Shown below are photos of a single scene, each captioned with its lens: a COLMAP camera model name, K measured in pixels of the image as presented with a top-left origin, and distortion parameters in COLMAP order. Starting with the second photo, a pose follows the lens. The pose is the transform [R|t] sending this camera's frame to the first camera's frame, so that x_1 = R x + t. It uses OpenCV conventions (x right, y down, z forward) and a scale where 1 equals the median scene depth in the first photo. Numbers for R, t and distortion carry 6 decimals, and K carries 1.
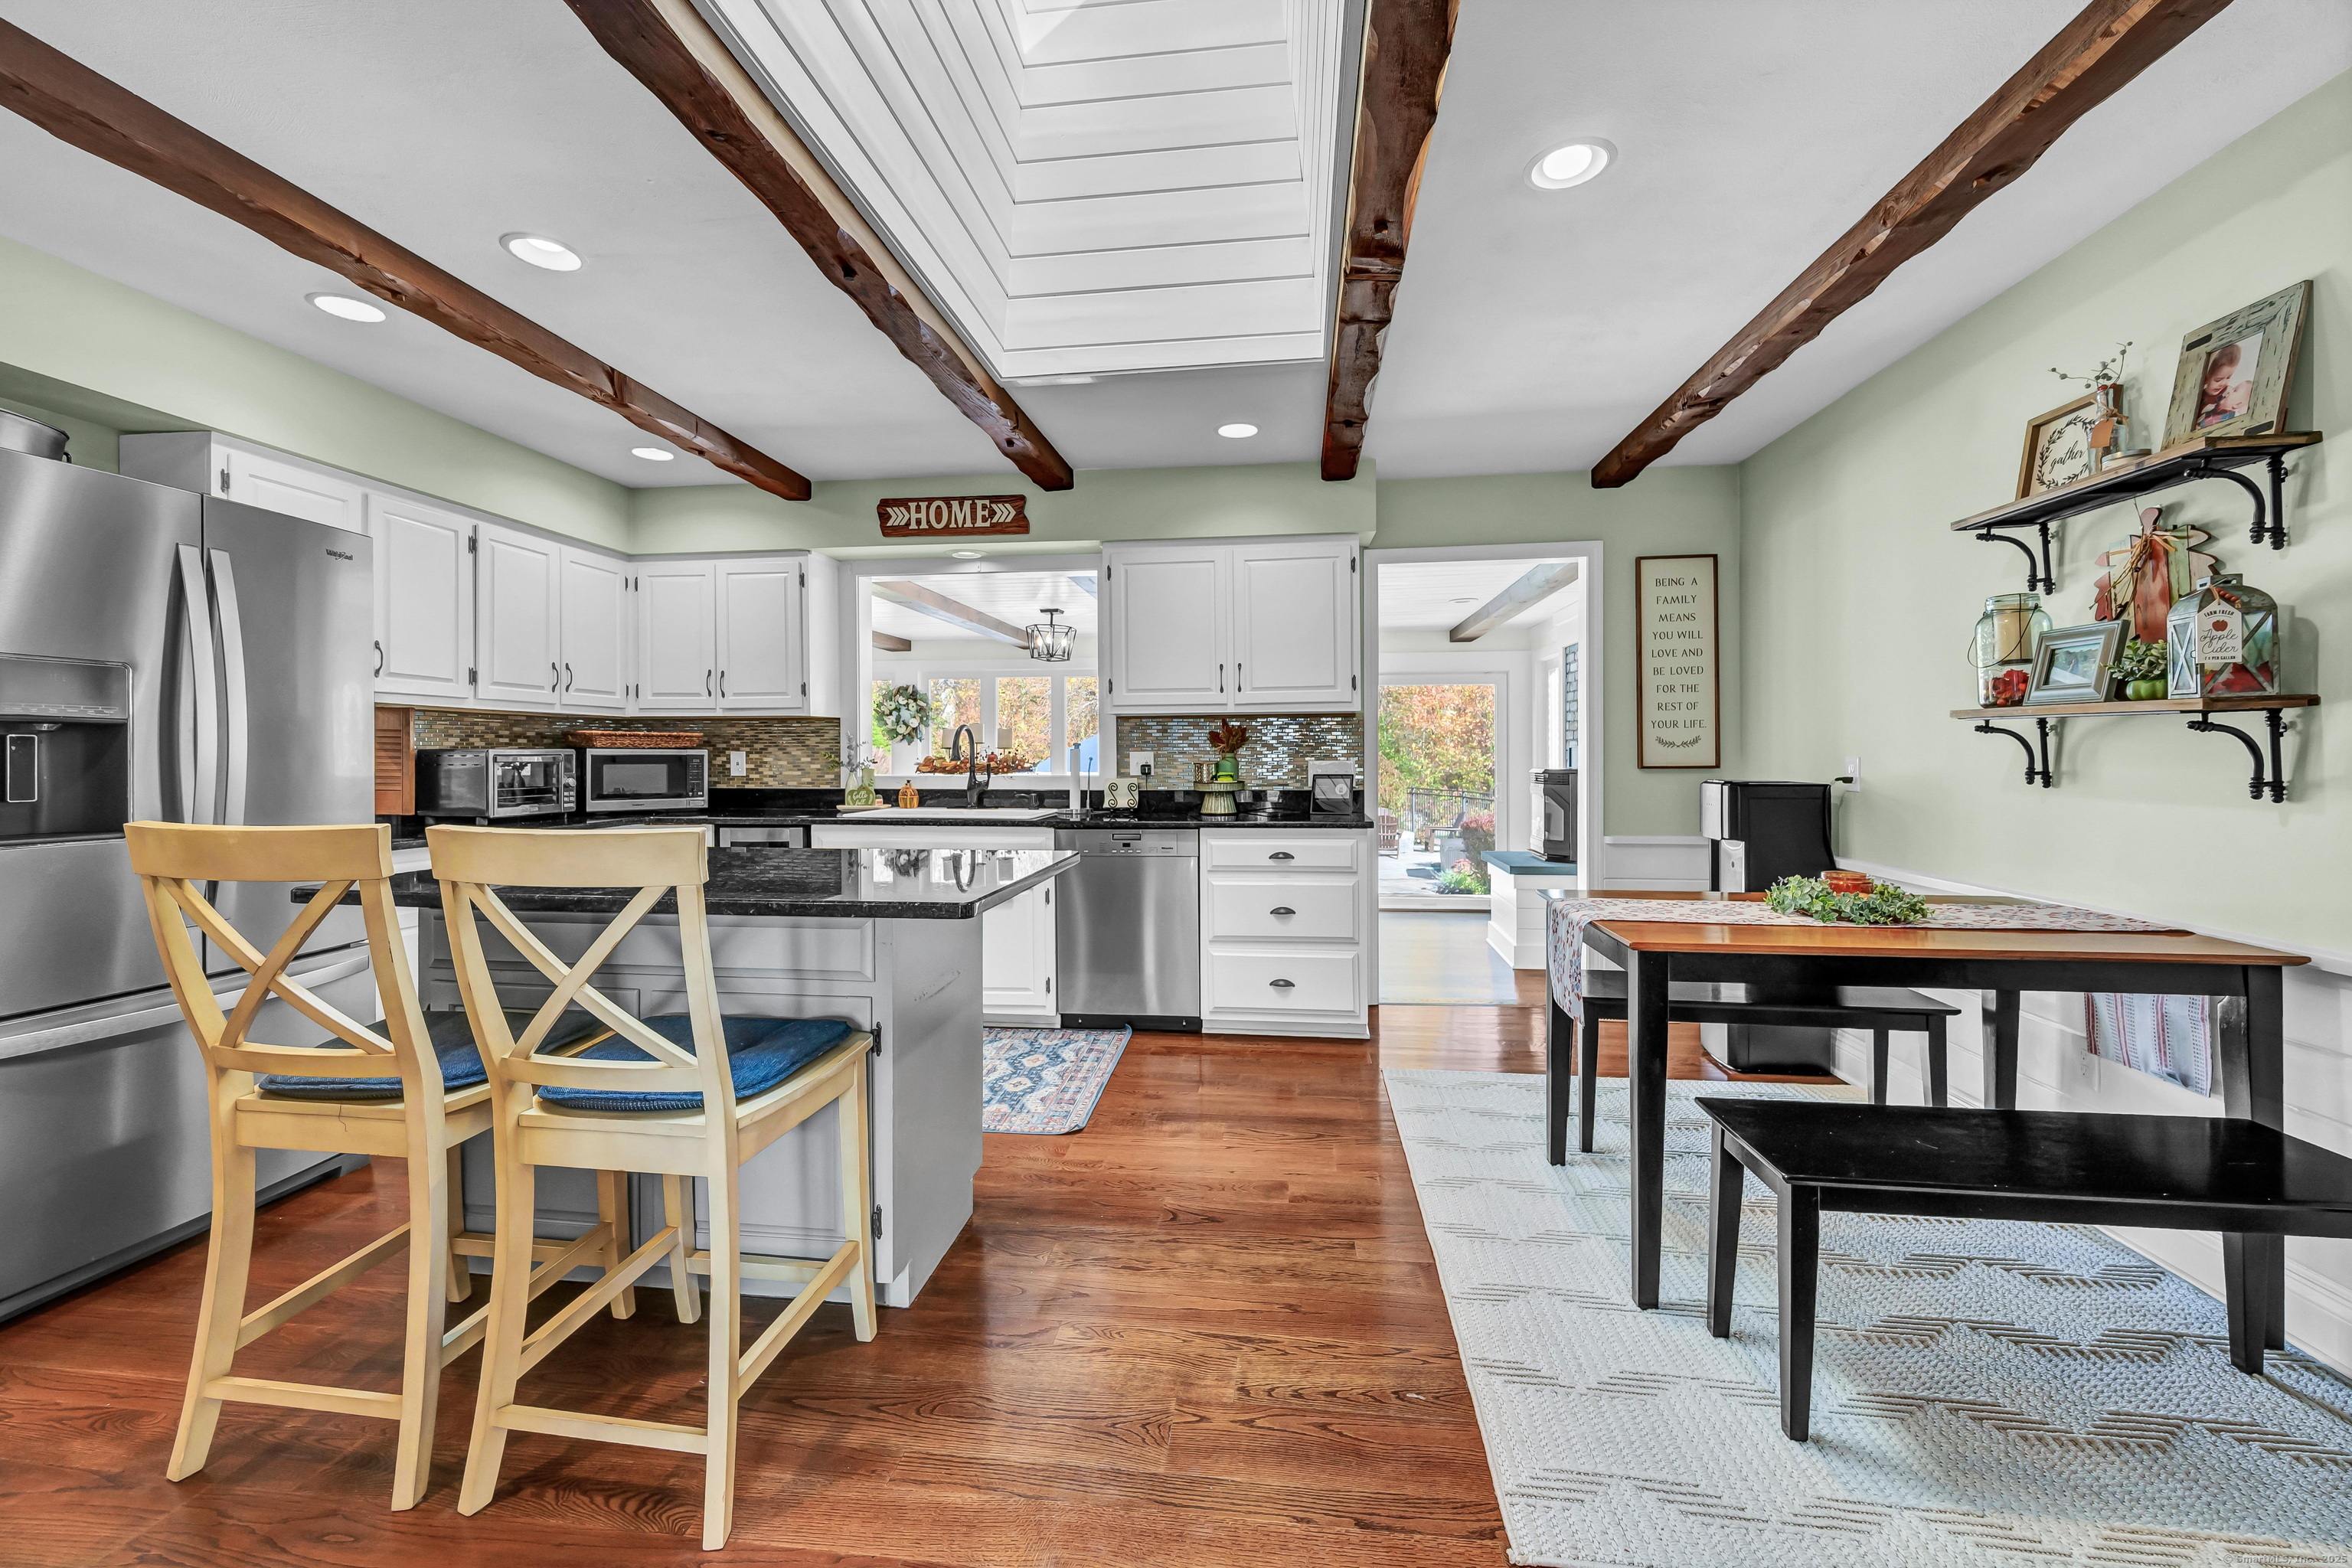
lens RADIAL K [[953.0, 0, 1166.6], [0, 953.0, 773.2], [0, 0, 1]] dist [0.000586, 0.000160]
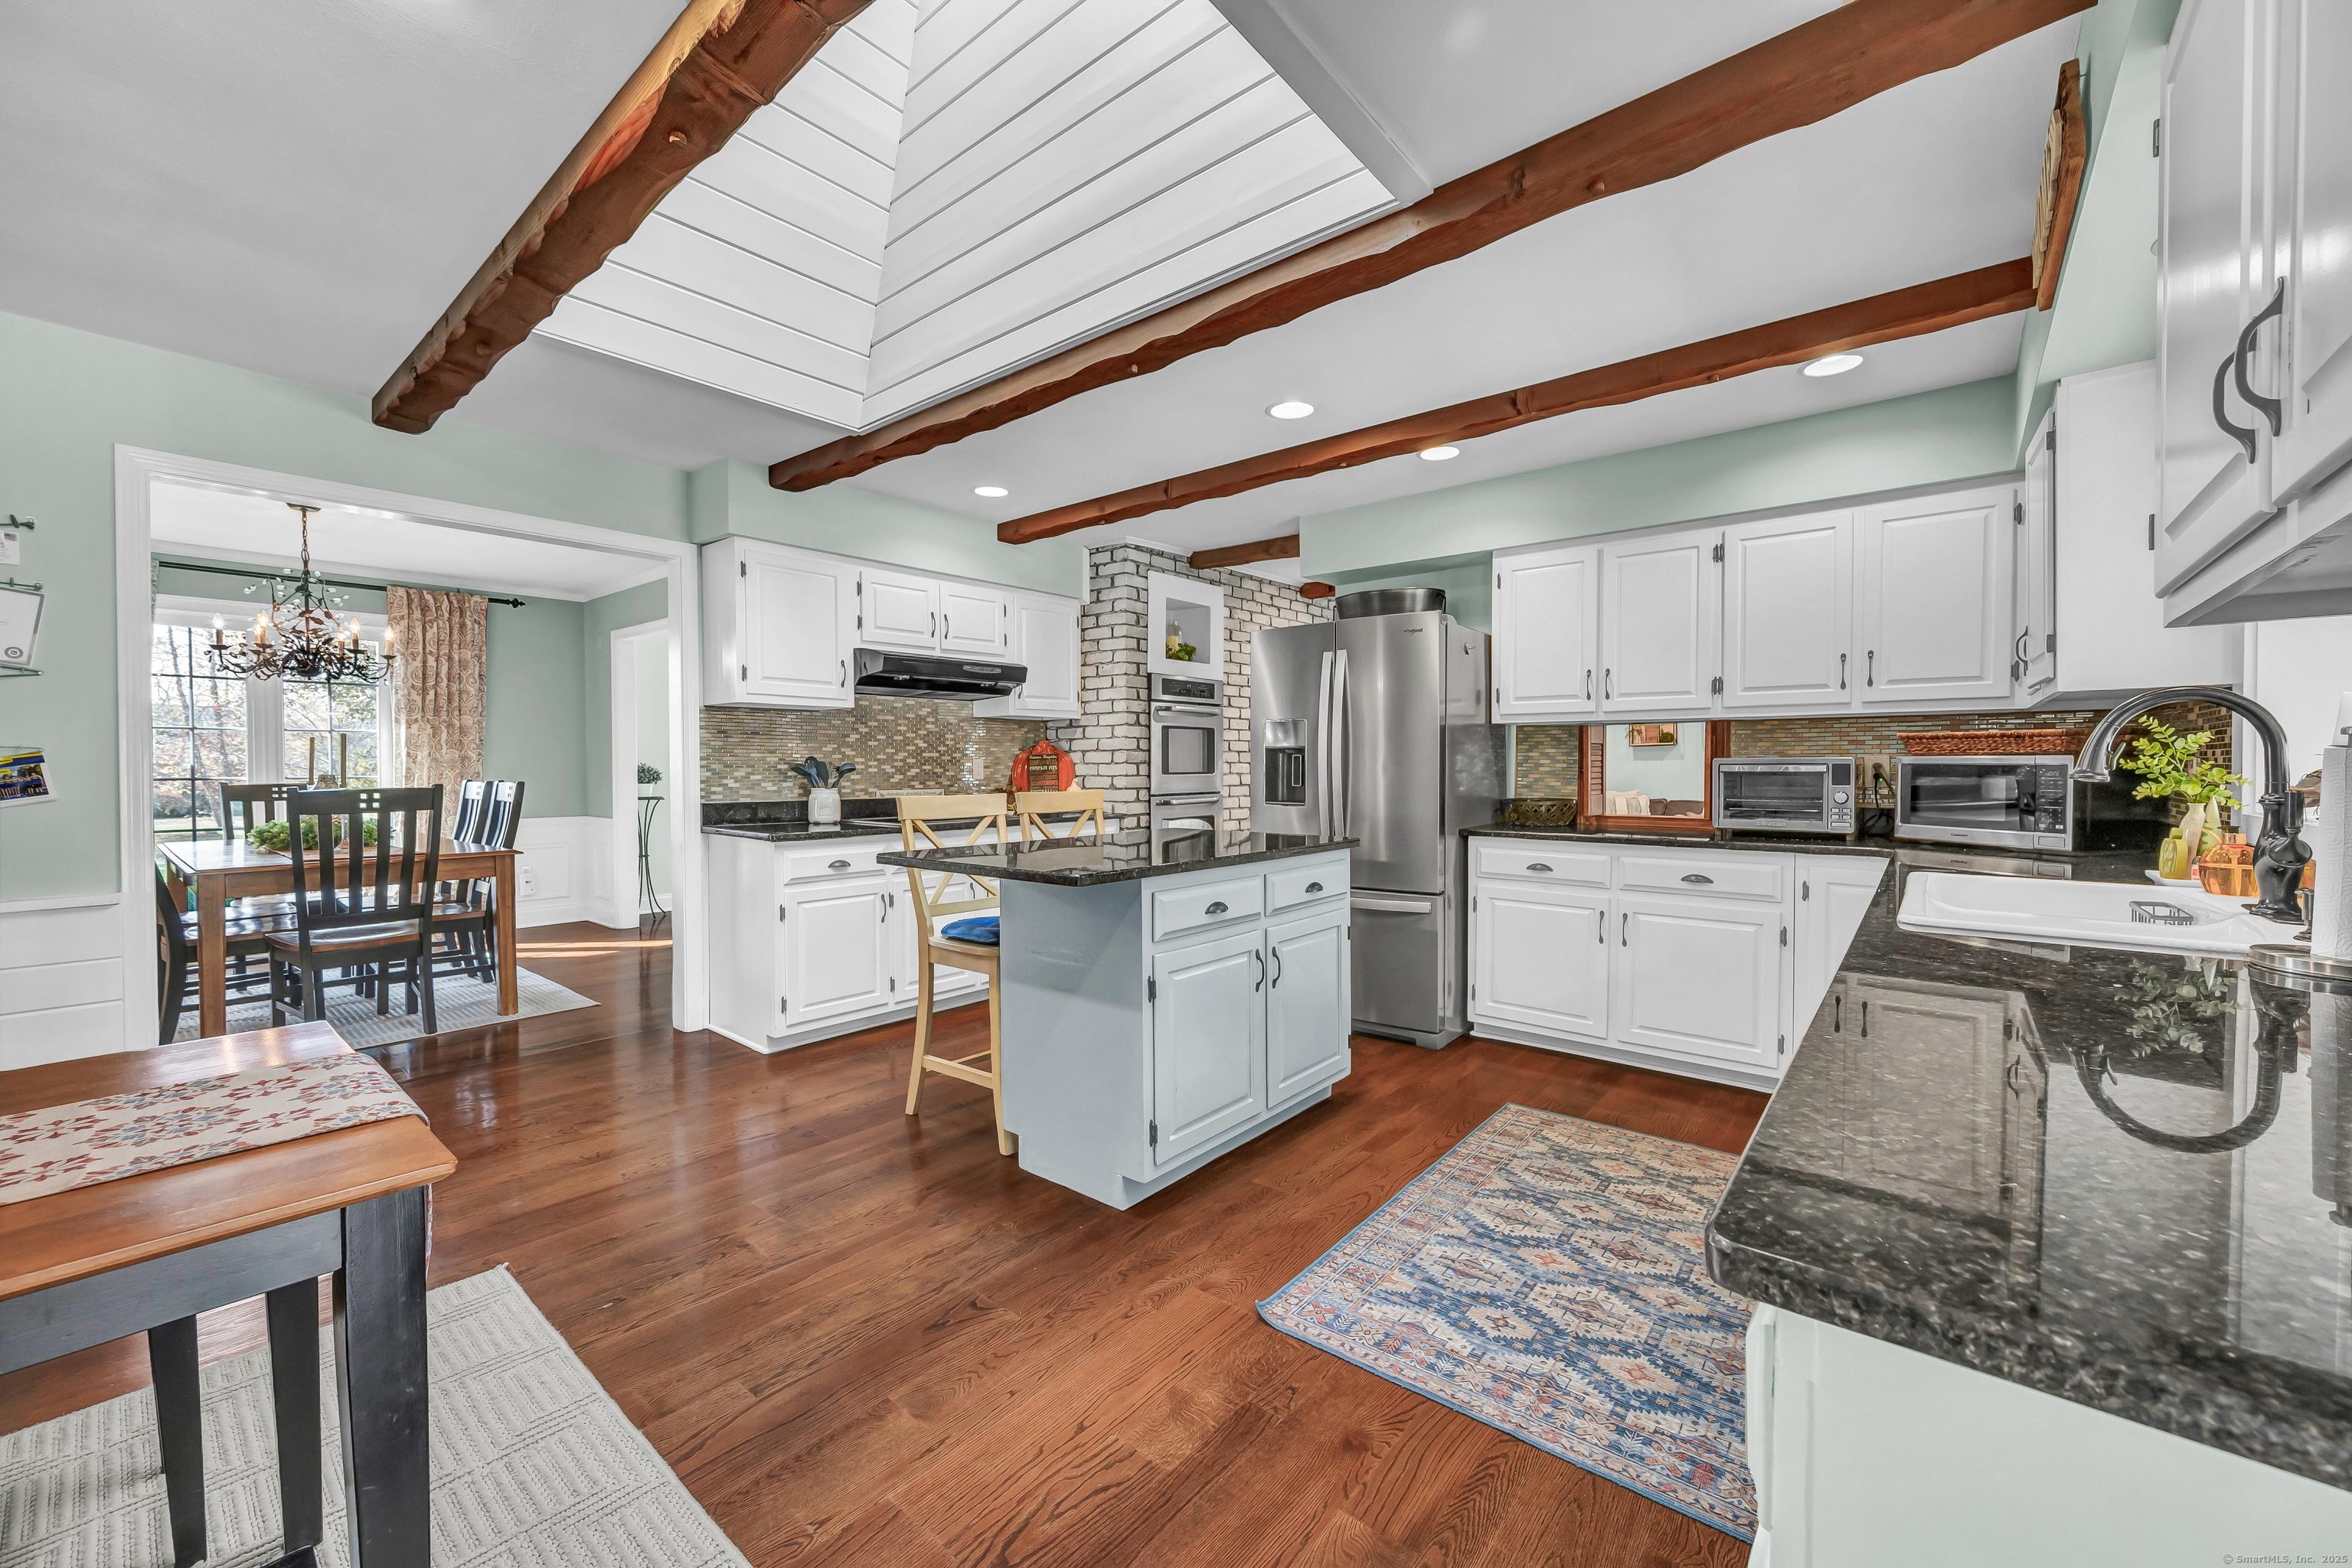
lens RADIAL K [[917.7, 0, 1176.0], [0, 917.7, 784.0], [0, 0, 1]] dist [-0.002392, -0.000164]
pose [[-0.537790, 0.019756, -0.842848, 0.430764], [-0.015321, 0.999331, 0.033200, -0.023304], [0.842940, 0.030768, -0.537127, 1.142974]]
